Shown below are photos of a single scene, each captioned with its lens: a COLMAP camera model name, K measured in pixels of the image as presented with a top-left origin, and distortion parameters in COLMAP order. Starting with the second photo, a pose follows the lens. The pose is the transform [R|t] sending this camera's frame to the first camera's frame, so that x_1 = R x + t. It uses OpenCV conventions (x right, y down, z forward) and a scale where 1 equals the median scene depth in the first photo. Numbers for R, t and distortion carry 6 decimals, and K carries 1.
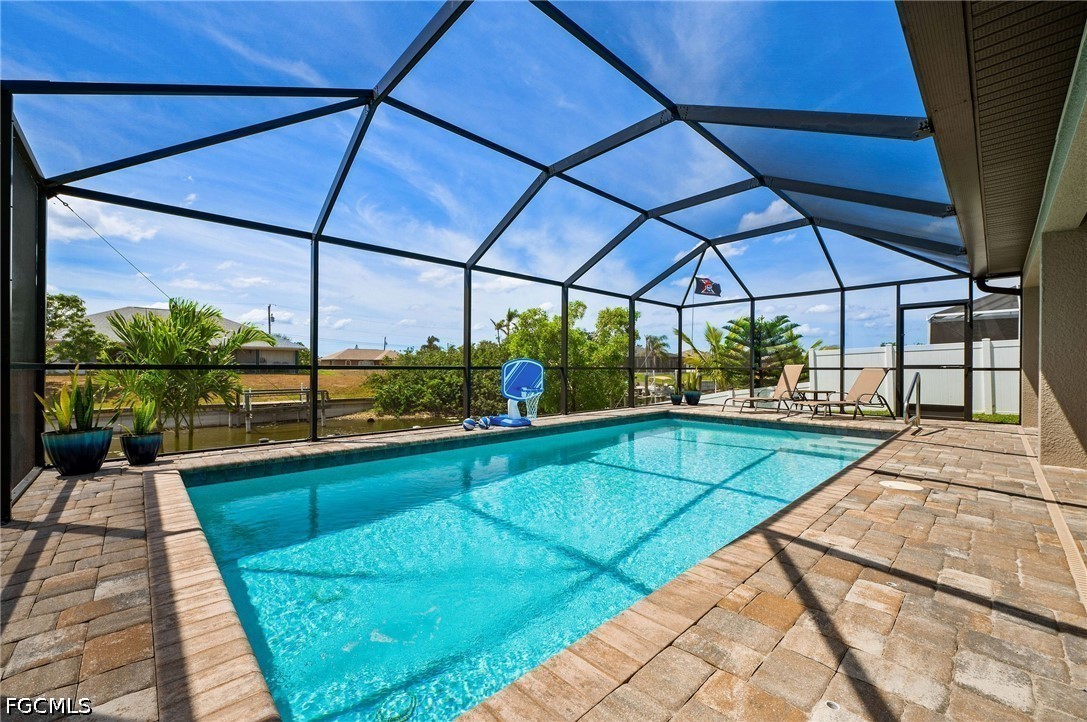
lens RADIAL K [[434.3, 0, 540.7], [0, 434.3, 363.8], [0, 0, 1]] dist [-0.006993, 0.000071]
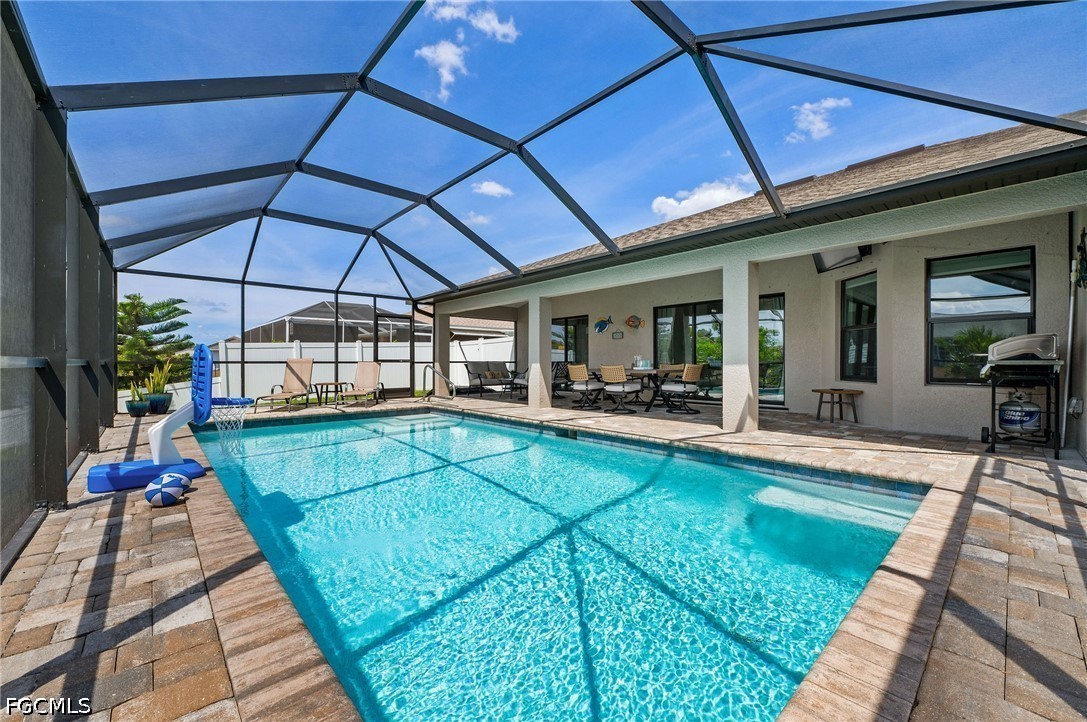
lens RADIAL K [[434.3, 0, 545.6], [0, 434.3, 364.4], [0, 0, 1]] dist [-0.006993, 0.000071]
pose [[0.010302, -0.004718, 0.999936, -1.443561], [-0.009034, 0.999948, 0.004811, 0.024317], [-0.999906, -0.009083, 0.010259, 1.472971]]
